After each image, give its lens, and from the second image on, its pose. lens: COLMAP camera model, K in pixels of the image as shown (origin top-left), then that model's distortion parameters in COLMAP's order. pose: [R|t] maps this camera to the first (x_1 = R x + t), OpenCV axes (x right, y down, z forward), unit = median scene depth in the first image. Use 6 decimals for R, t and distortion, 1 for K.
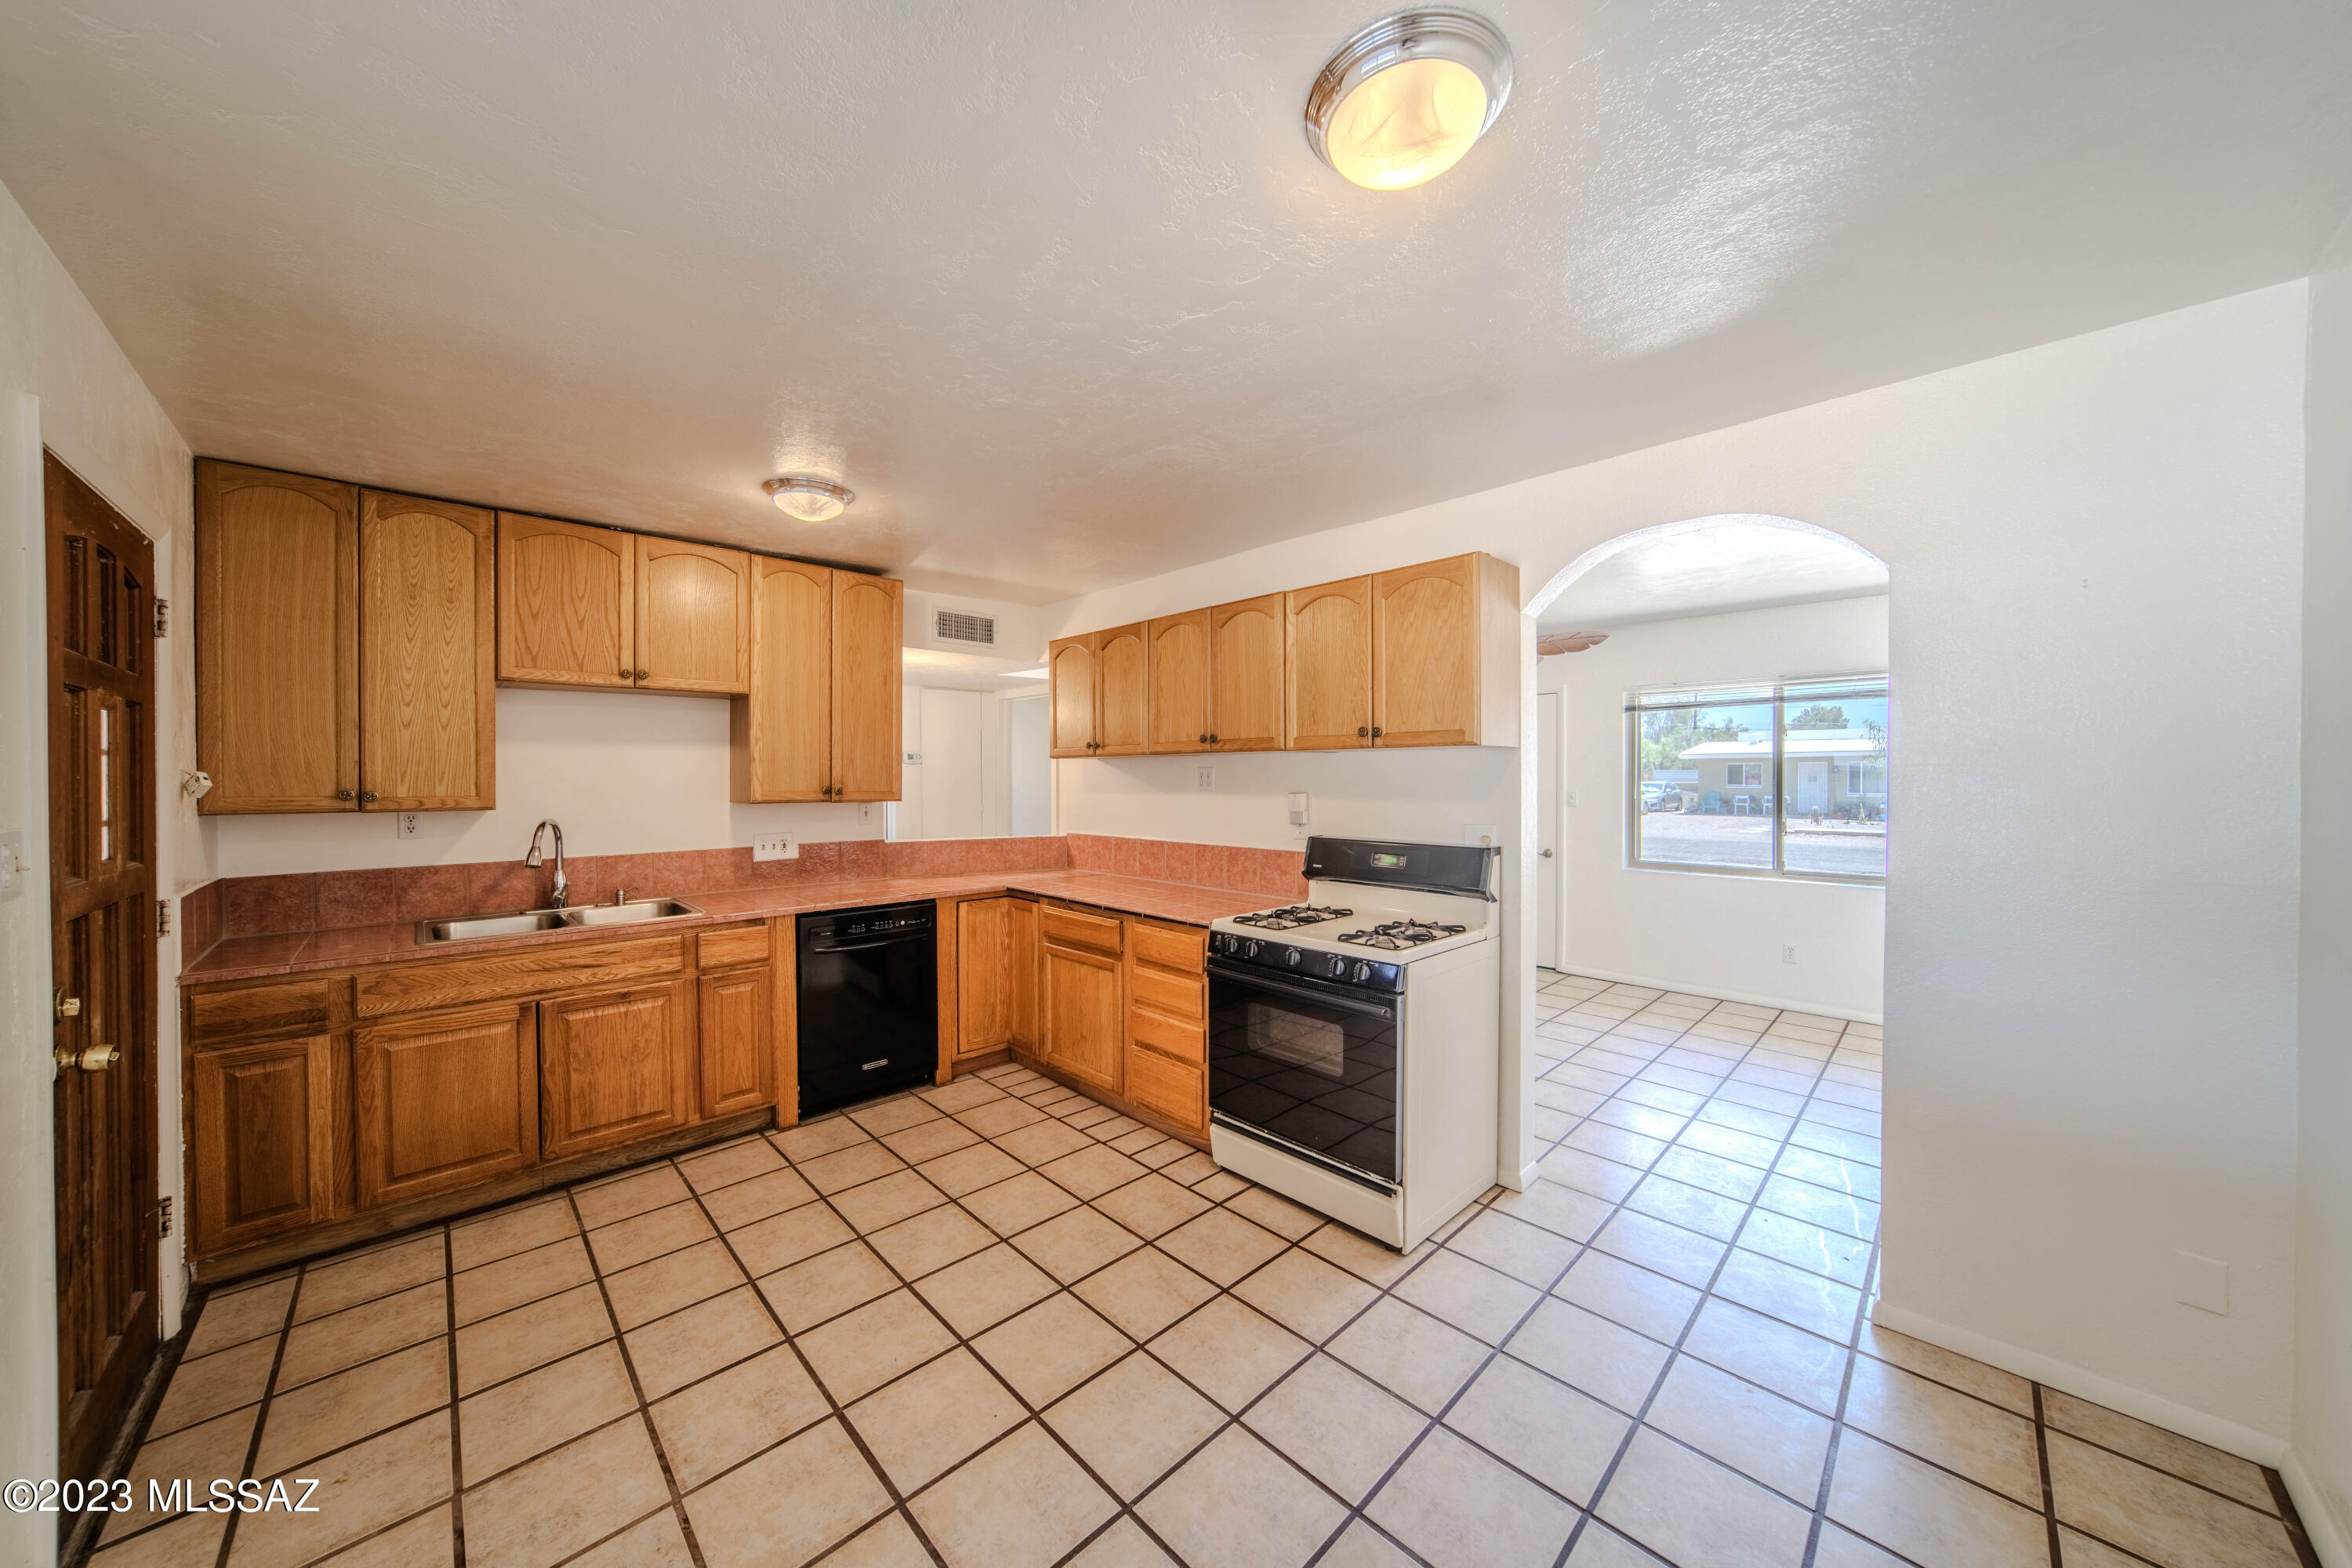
lens RADIAL K [[790.6, 0, 1180.7], [0, 790.6, 780.5], [0, 0, 1]] dist [-0.012245, 0.001517]
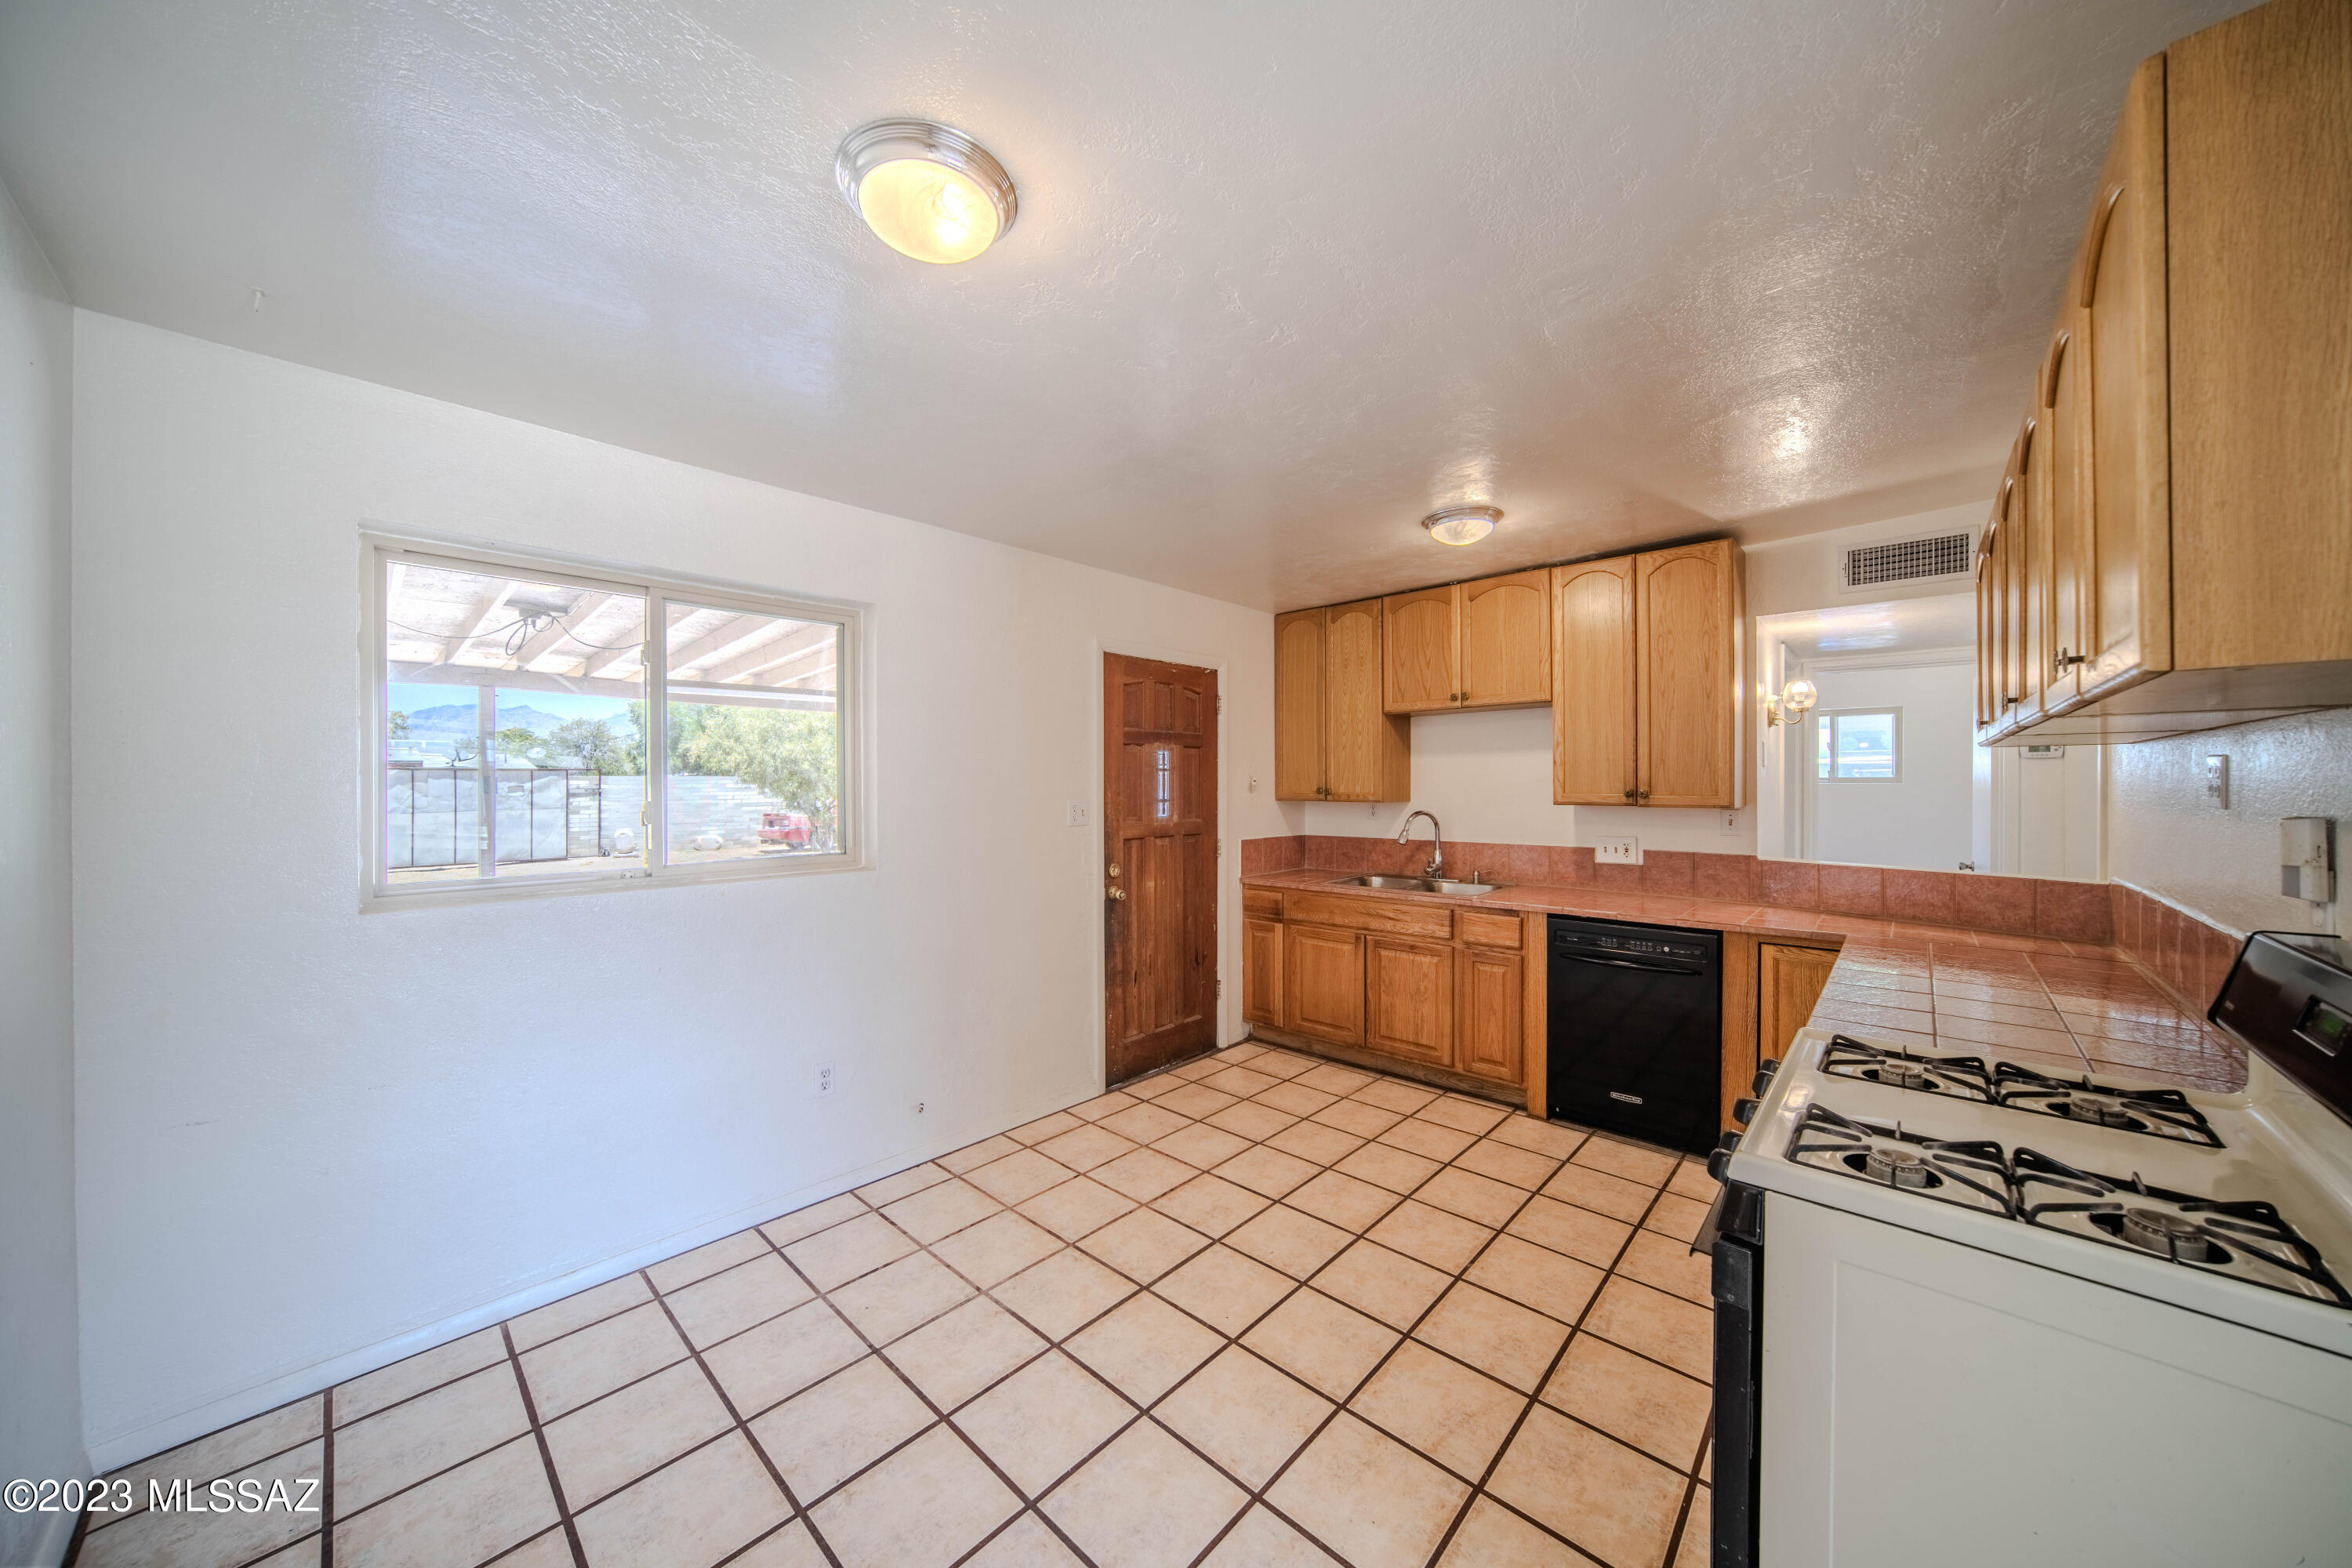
lens RADIAL K [[790.6, 0, 1164.1], [0, 790.6, 784.6], [0, 0, 1]] dist [-0.012245, 0.001517]
pose [[0.059677, 0.003770, -0.998211, 0.531452], [0.000743, 0.999992, 0.003821, -0.001793], [0.998217, -0.000970, 0.059674, 0.469028]]
